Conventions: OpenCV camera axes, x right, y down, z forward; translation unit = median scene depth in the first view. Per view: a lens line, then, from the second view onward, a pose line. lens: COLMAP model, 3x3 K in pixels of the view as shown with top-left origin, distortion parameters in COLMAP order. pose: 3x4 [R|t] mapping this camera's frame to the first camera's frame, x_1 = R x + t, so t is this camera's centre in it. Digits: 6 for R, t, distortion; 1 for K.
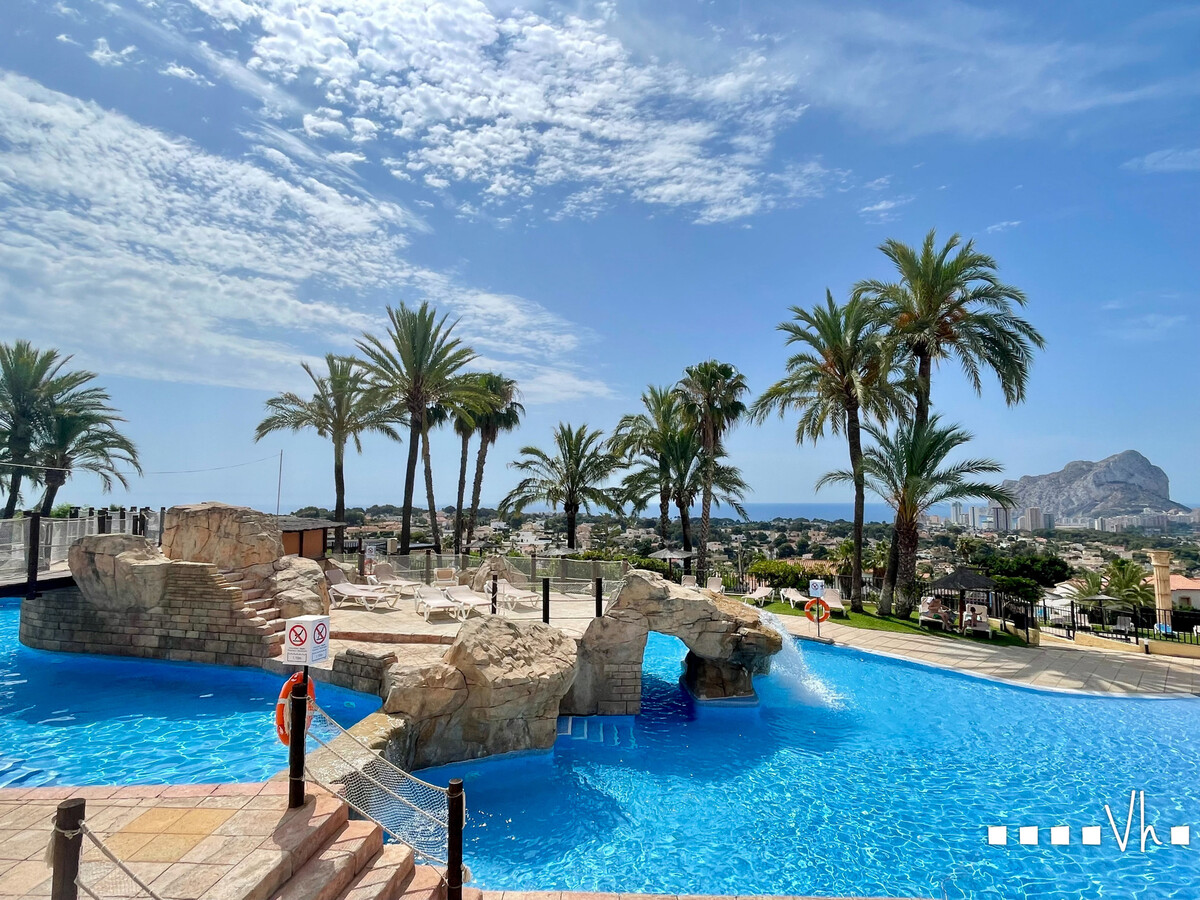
lens RADIAL K [[632.6, 0, 600.0], [0, 632.6, 450.0], [0, 0, 1]] dist [-0.001135, 0.000187]
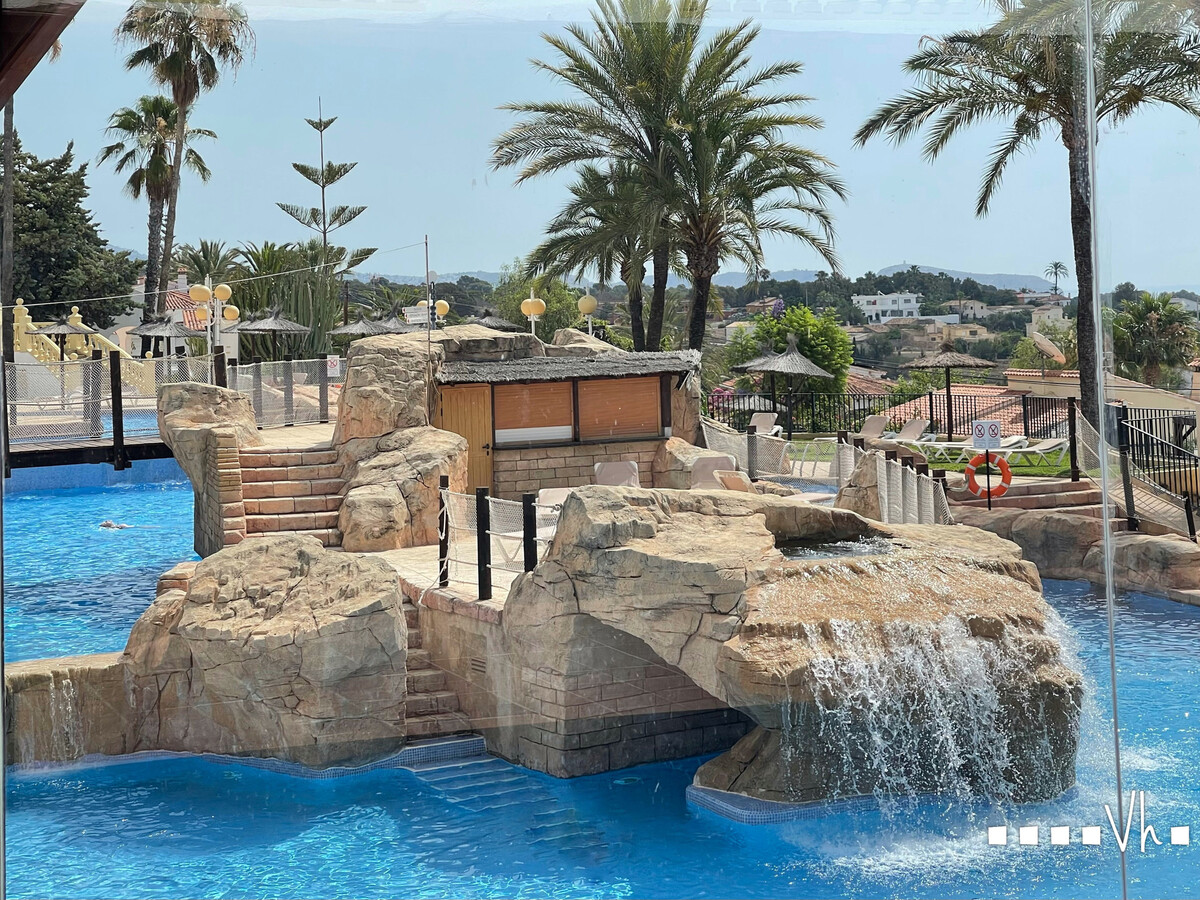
lens RADIAL K [[2307.6, 0, 595.9], [0, 2307.6, 324.5], [0, 0, 1]] dist [-0.034178, 2.200921]
pose [[0.471285, -0.000938, -0.881980, 0.936127], [0.098054, 0.993856, 0.051338, -0.007177], [0.876513, -0.110676, 0.468482, 0.137037]]
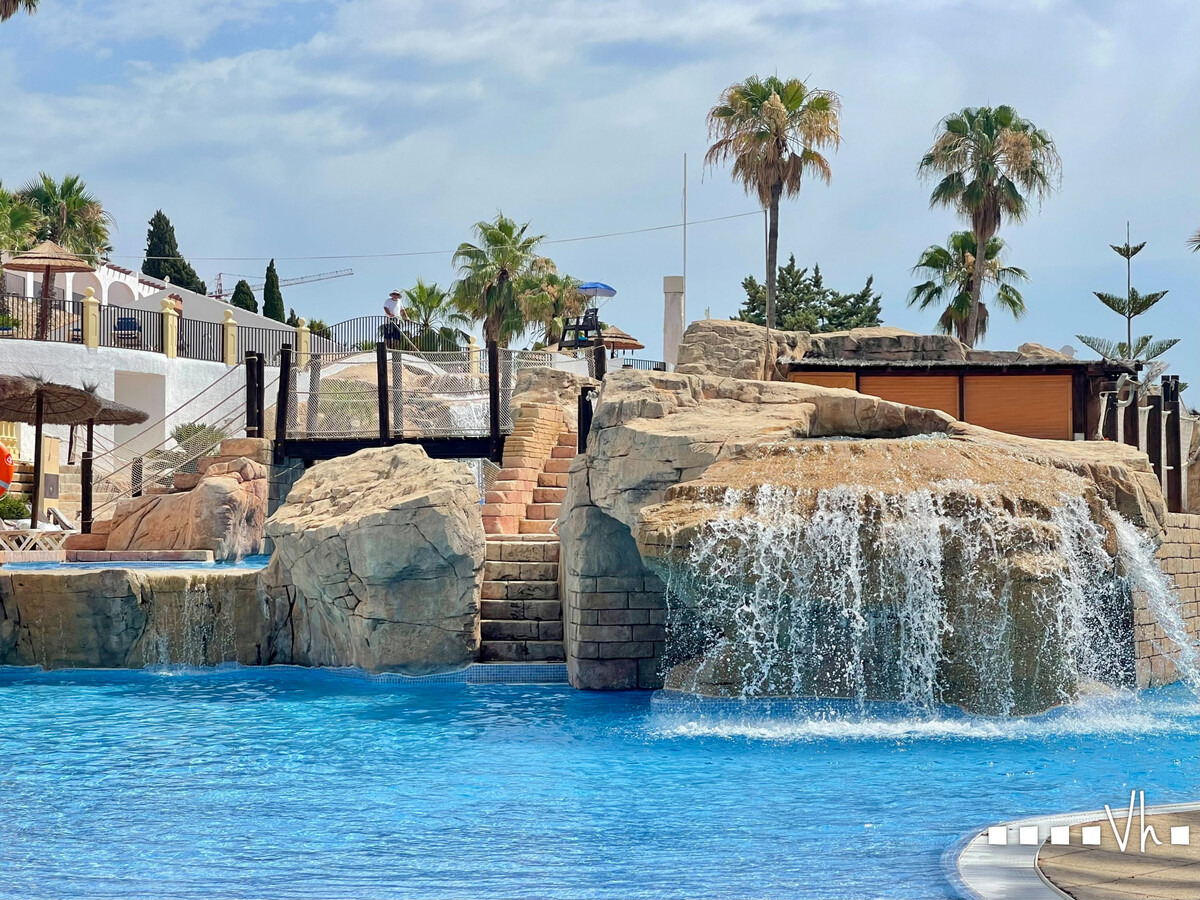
lens RADIAL K [[2311.3, 0, 601.9], [0, 2311.3, 520.8], [0, 0, 1]] dist [0.196701, 0.115256]
pose [[0.036635, -0.009761, -0.999281, 0.950935], [0.079269, 0.996830, -0.006831, 0.181584], [0.996180, -0.078961, 0.037292, 0.557494]]
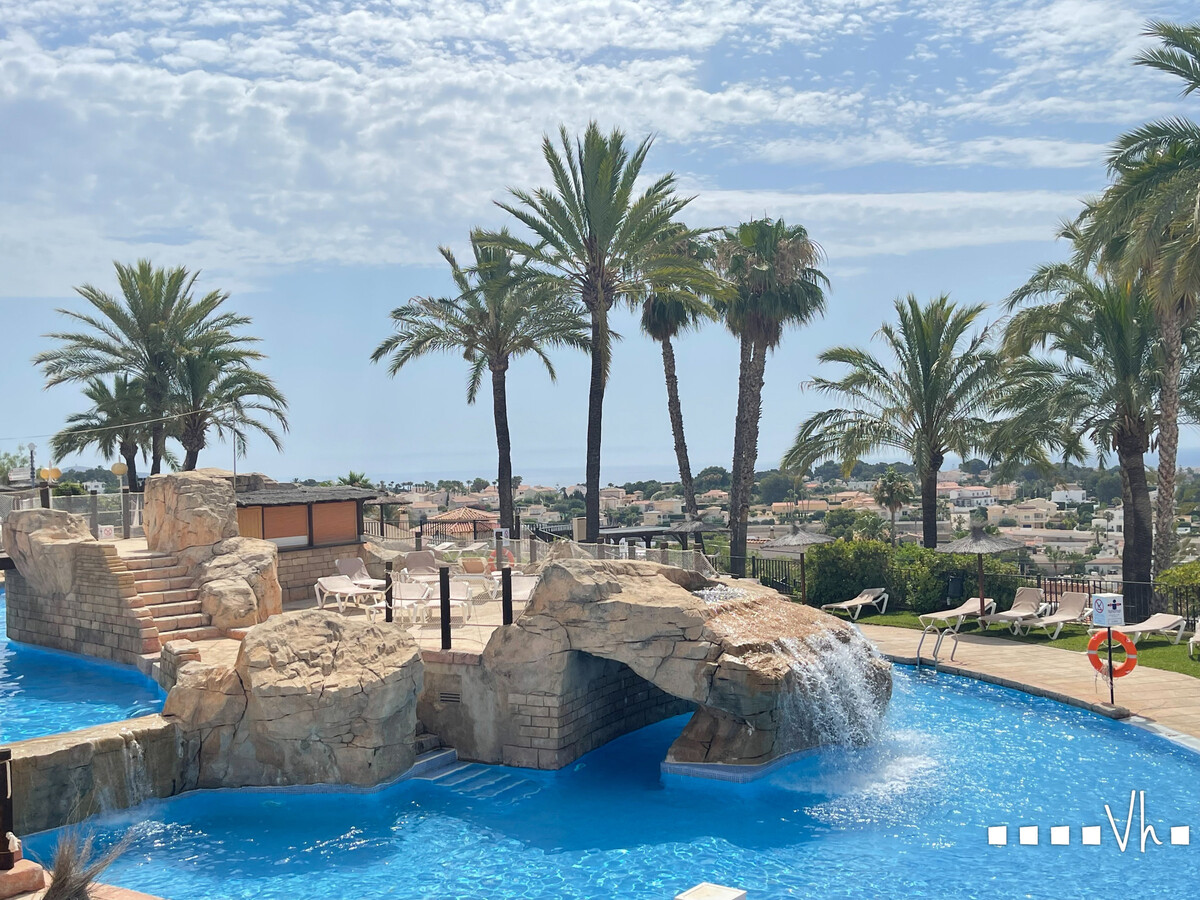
lens RADIAL K [[1261.1, 0, 600.0], [0, 1261.1, 450.0], [0, 0, 1]] dist [0.079671, -0.150795]
pose [[0.856101, -0.031267, -0.515861, 0.464419], [0.072599, 0.995546, 0.060140, 0.001650], [0.511684, -0.088937, 0.854558, -0.053586]]
